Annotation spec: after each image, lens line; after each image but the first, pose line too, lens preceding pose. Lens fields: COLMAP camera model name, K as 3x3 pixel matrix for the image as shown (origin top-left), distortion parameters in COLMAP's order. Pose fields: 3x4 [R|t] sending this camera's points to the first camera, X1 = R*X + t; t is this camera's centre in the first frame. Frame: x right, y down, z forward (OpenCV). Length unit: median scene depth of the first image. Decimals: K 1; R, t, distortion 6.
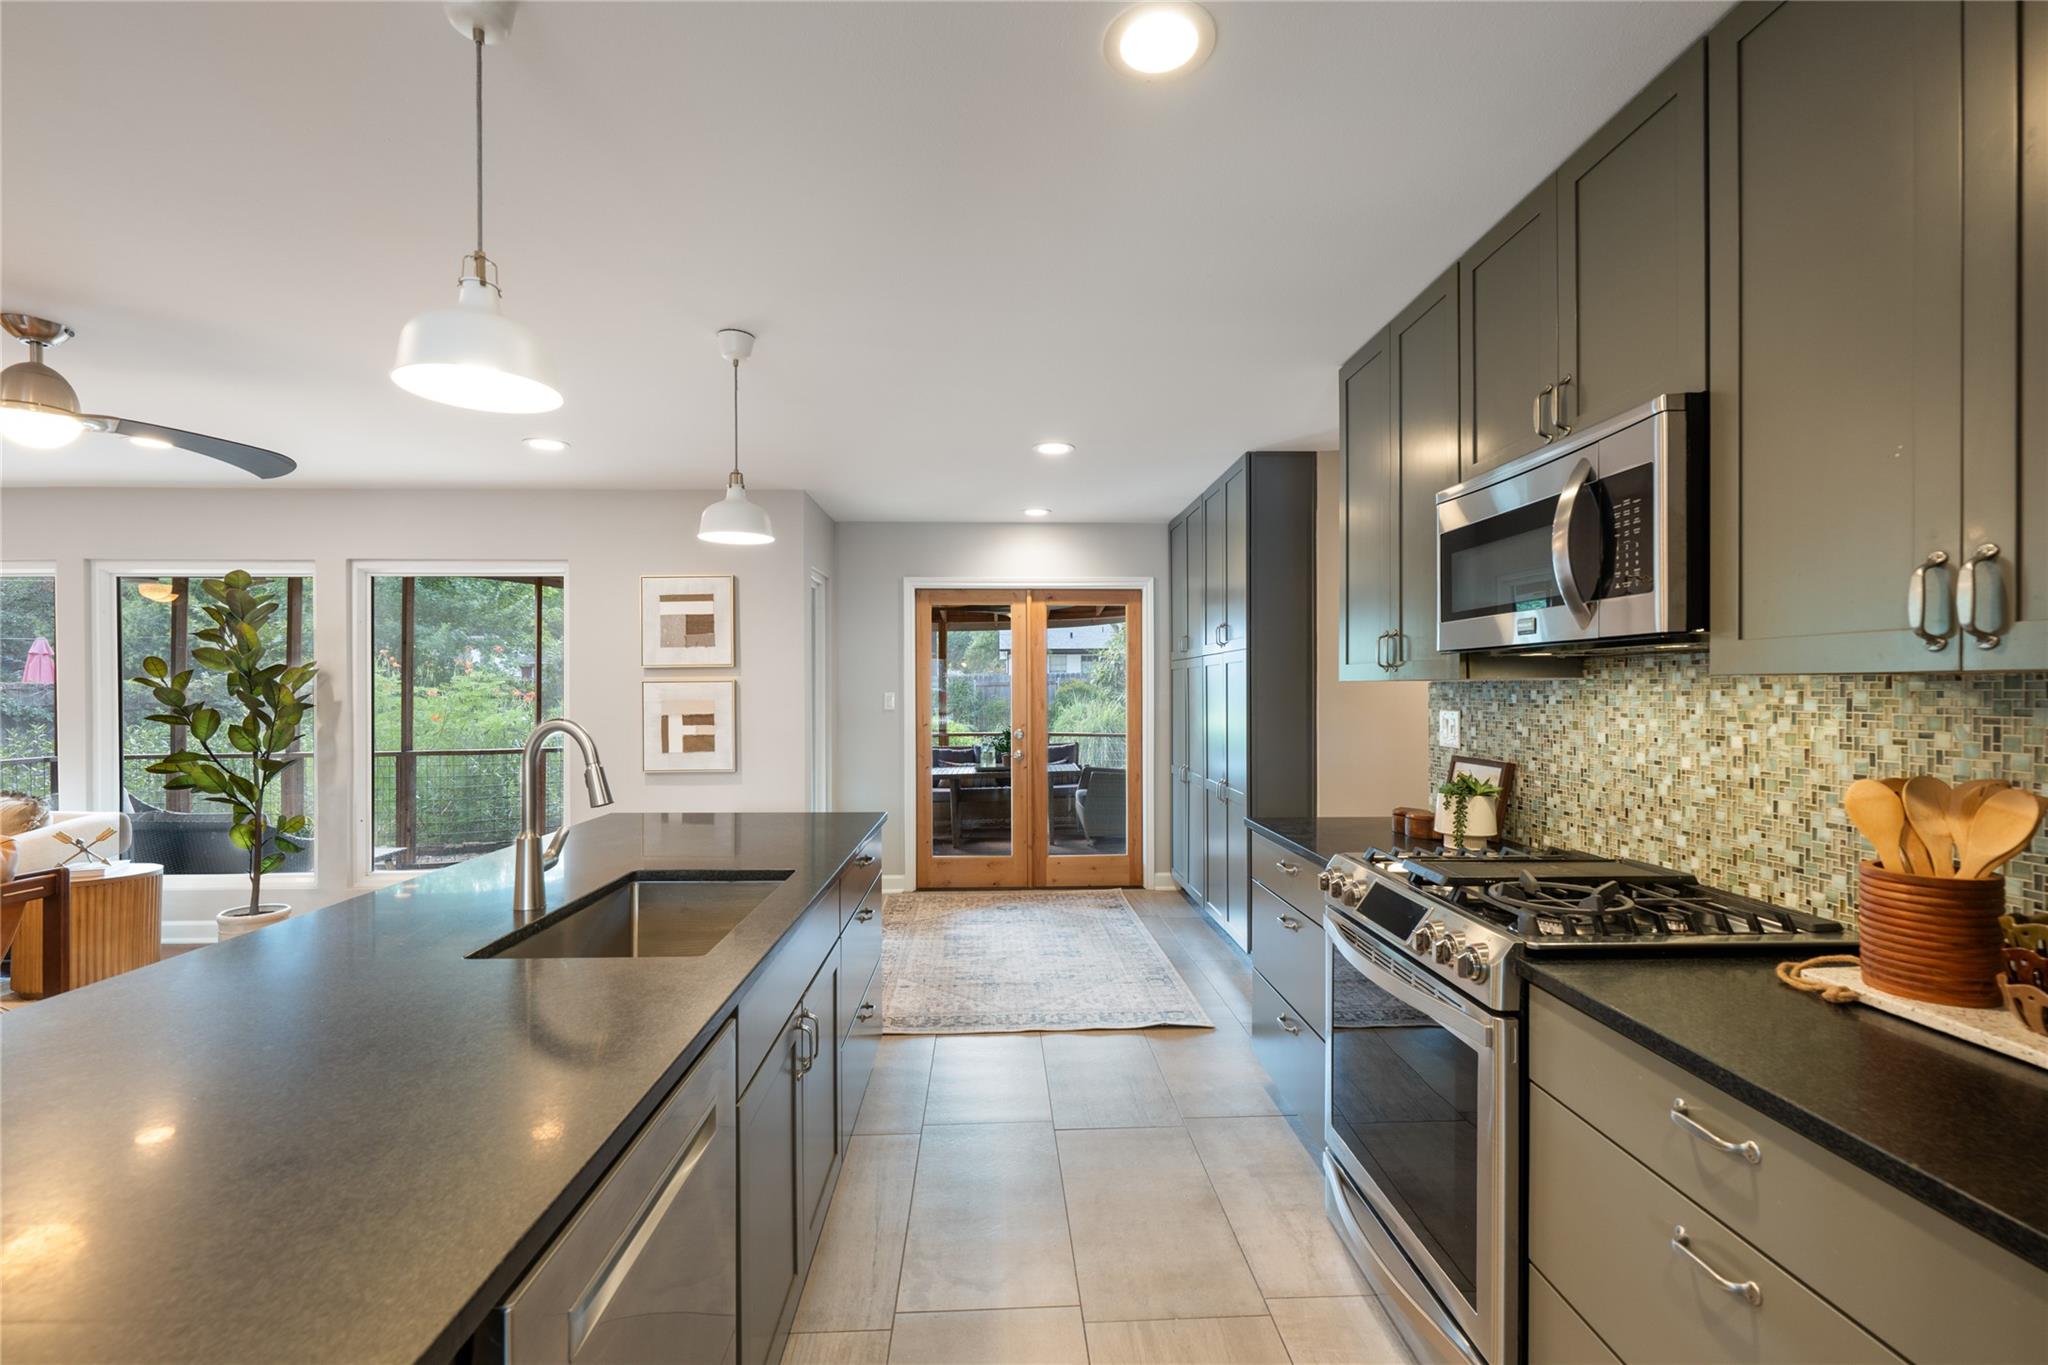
lens RADIAL K [[907.4, 0, 1025.9], [0, 907.4, 687.1], [0, 0, 1]] dist [0.000508, 0.000057]
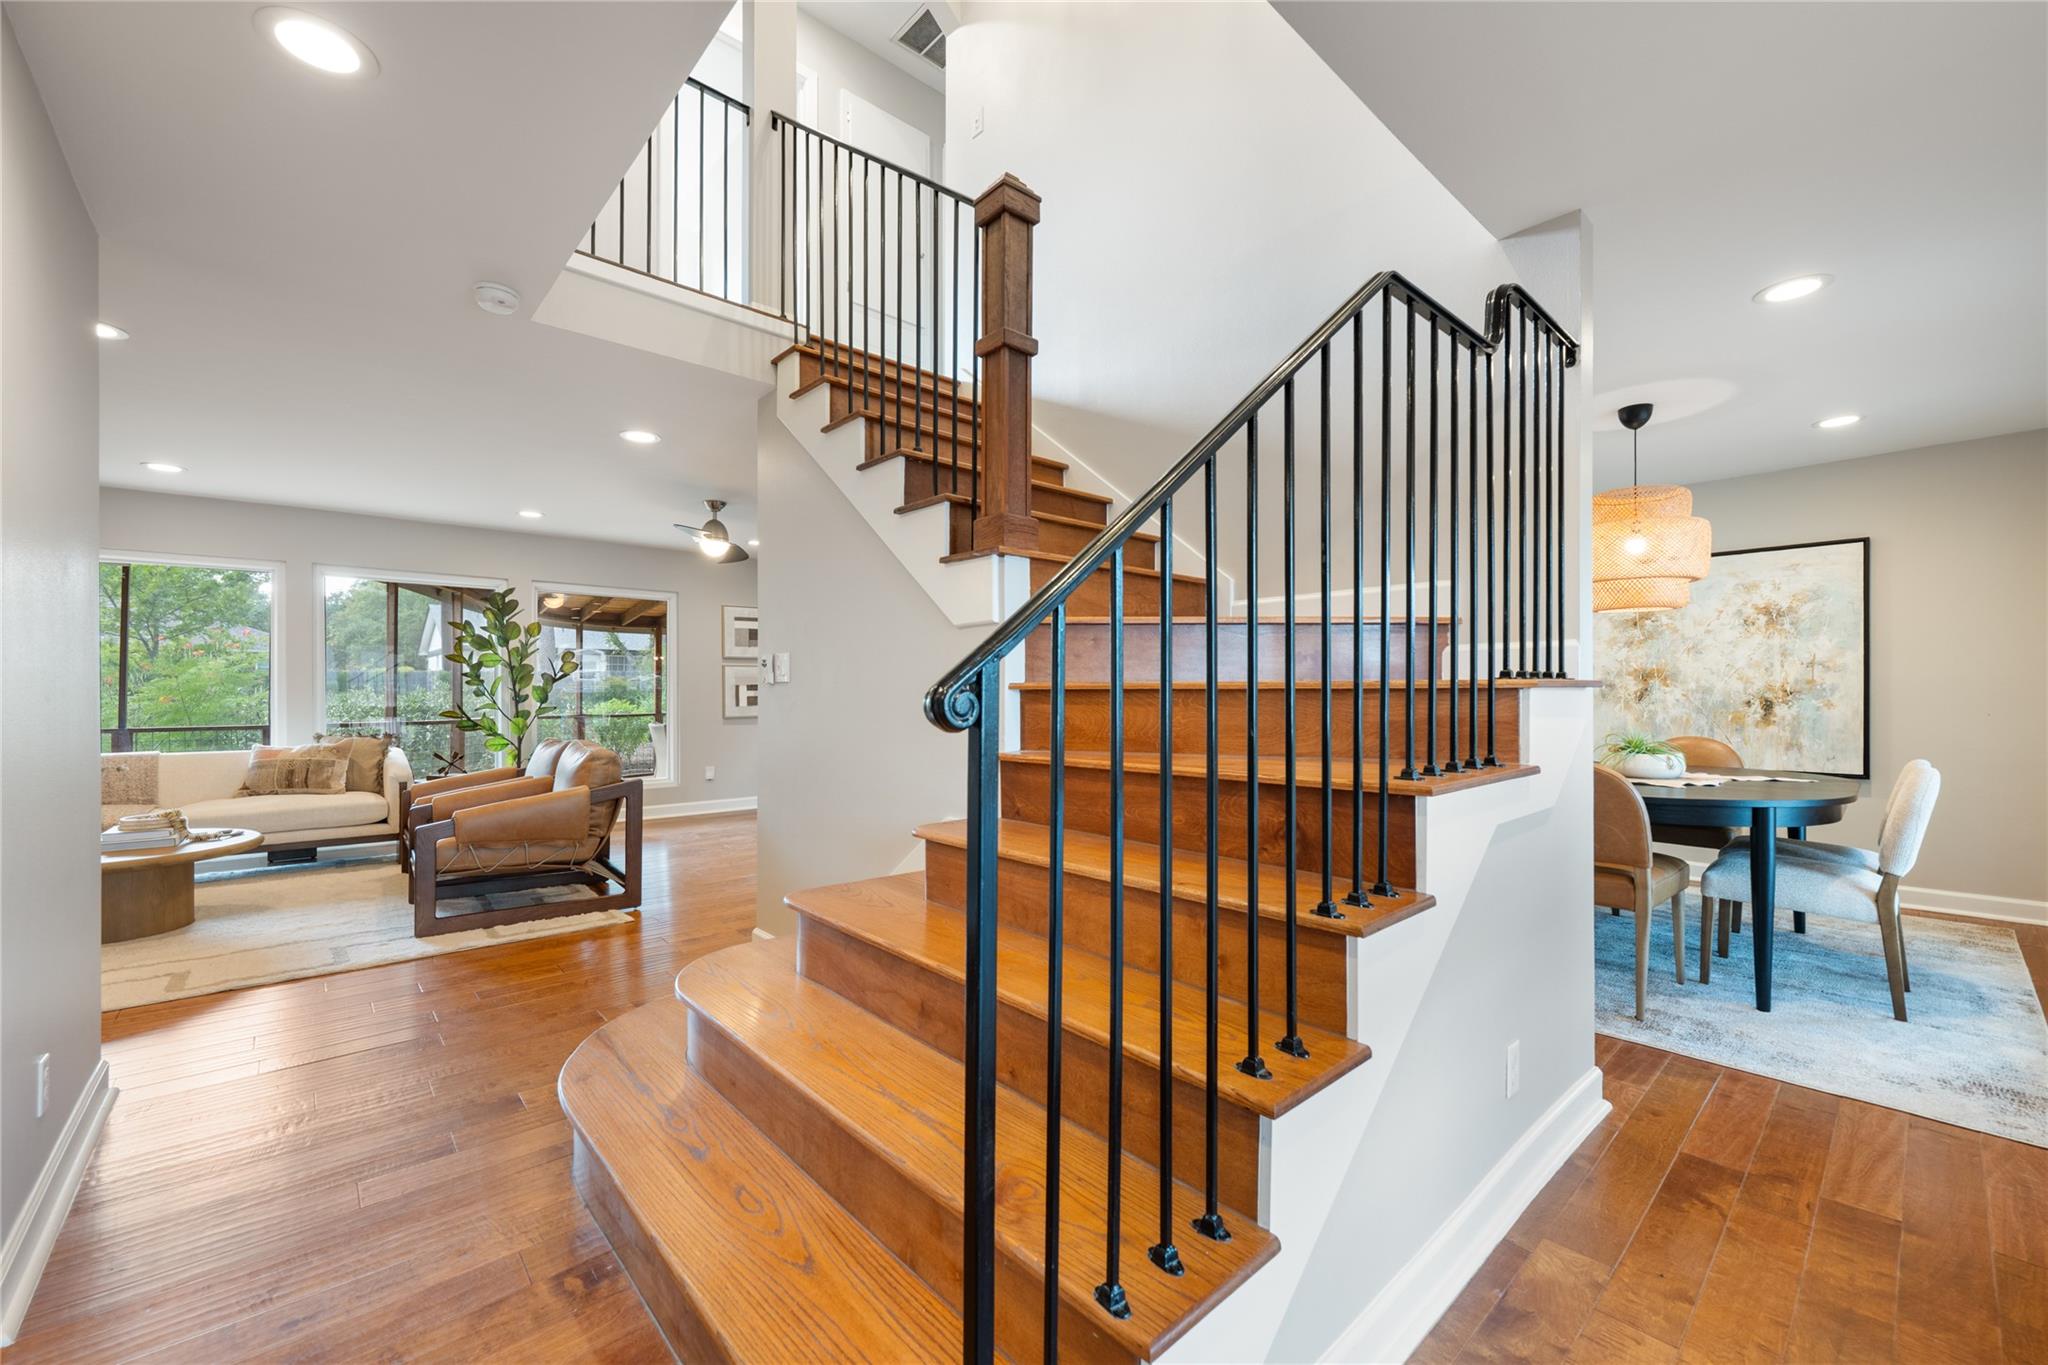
lens RADIAL K [[818.3, 0, 1023.8], [0, 818.3, 685.9], [0, 0, 1]] dist [-0.001742, -0.000080]
pose [[0.769206, 0.004409, 0.638986, -0.988153], [-0.004462, 0.999989, -0.001527, 0.032976], [-0.638985, -0.001677, 0.769217, -0.586939]]
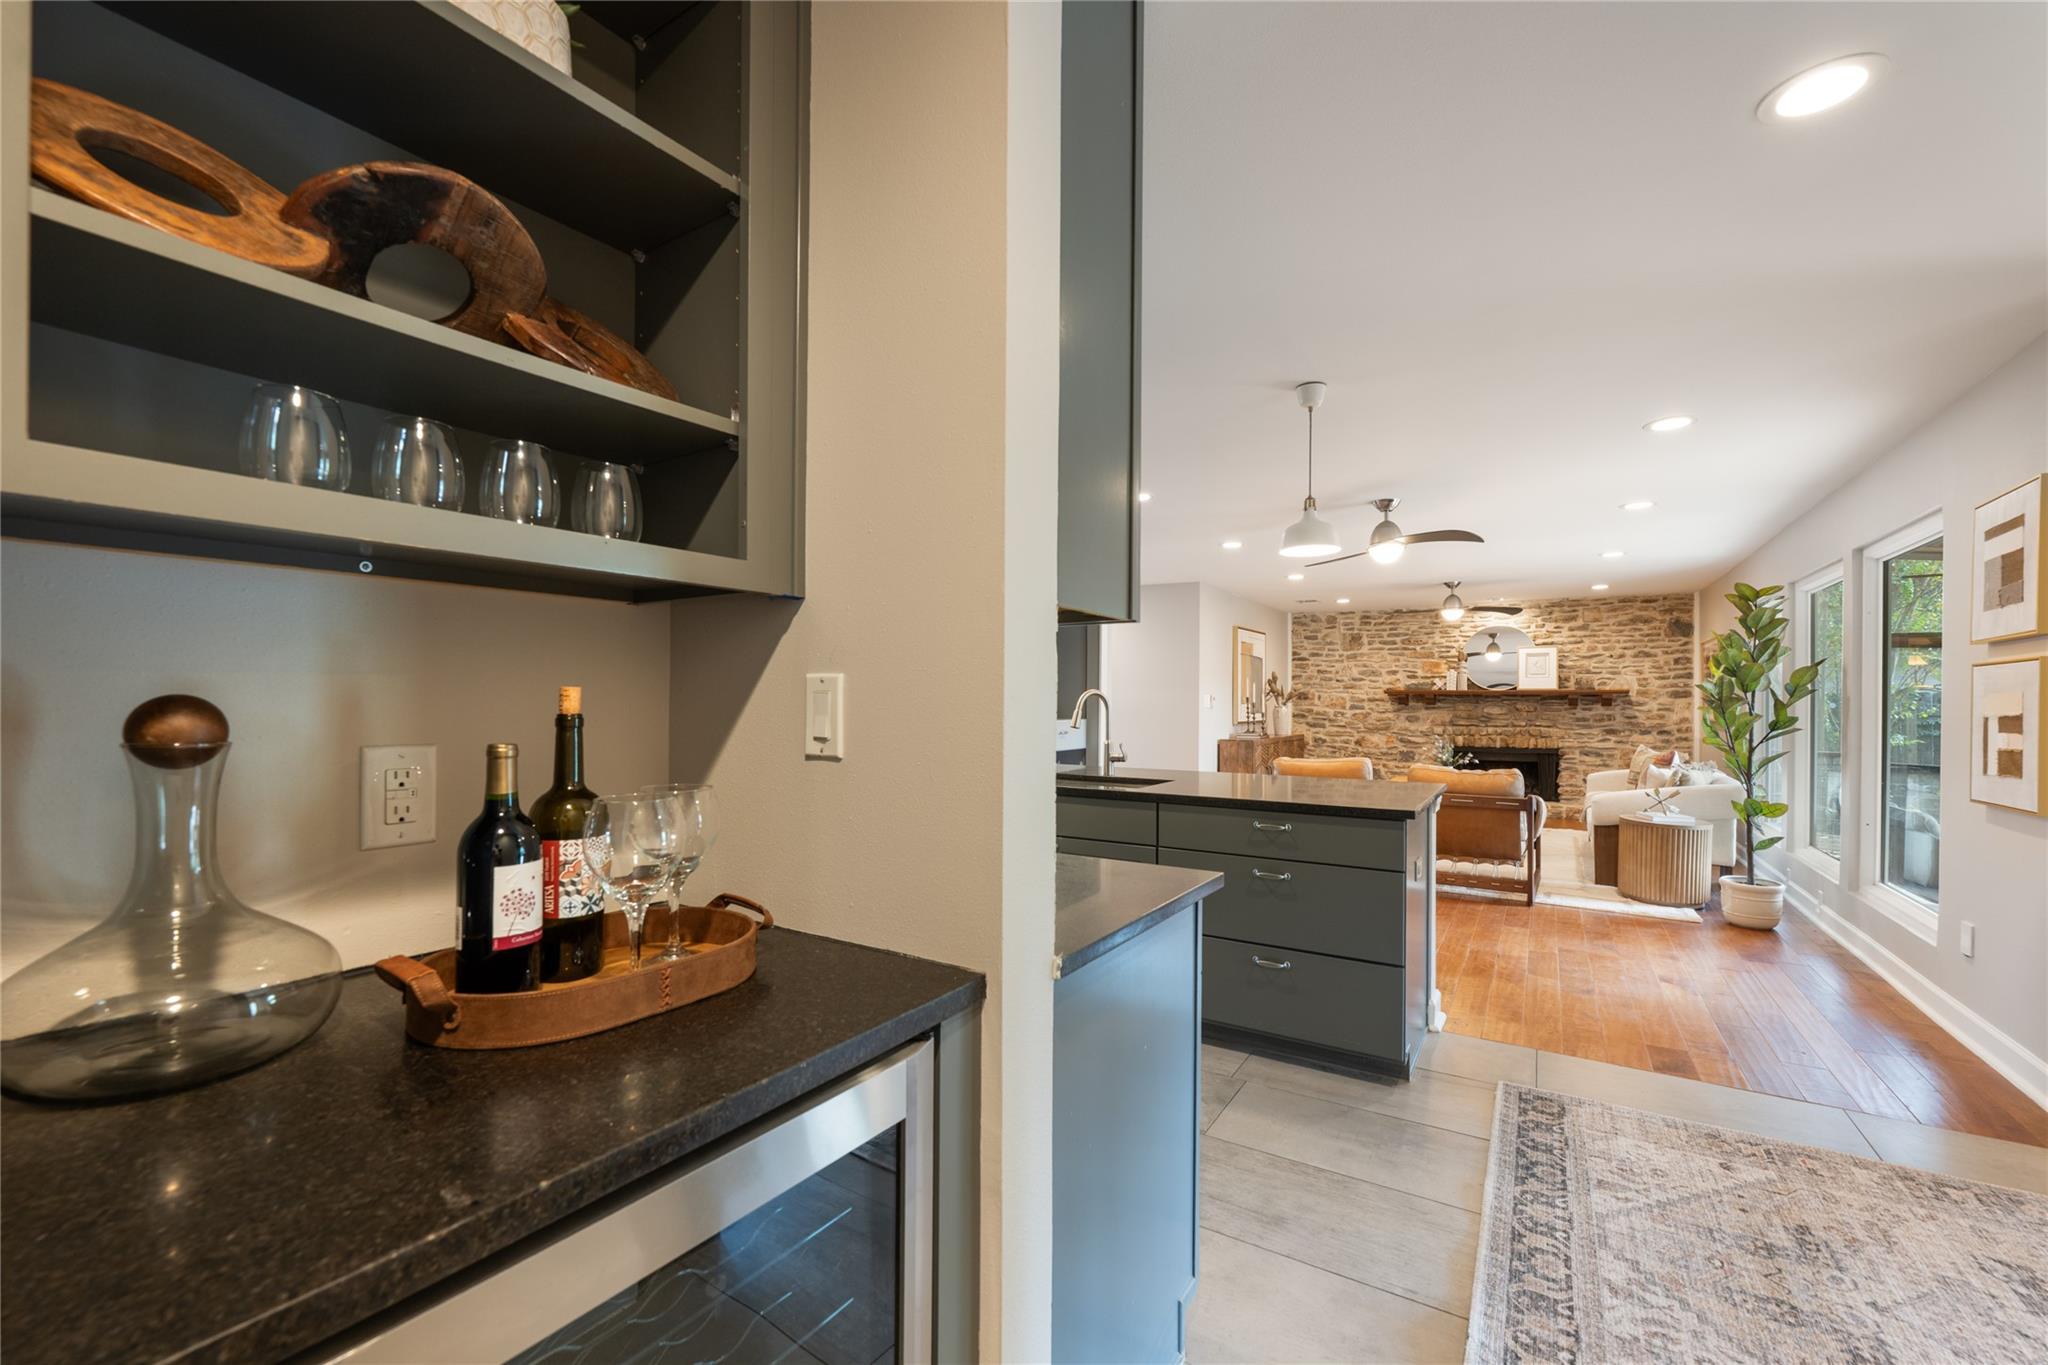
lens RADIAL K [[818.3, 0, 1024.9], [0, 818.3, 690.3], [0, 0, 1]] dist [-0.001742, -0.000080]
pose [[-0.567634, -0.001483, -0.823279, 0.470744], [-0.000708, 0.999999, -0.001314, 0.011411], [0.823281, -0.000163, -0.567635, 0.750525]]
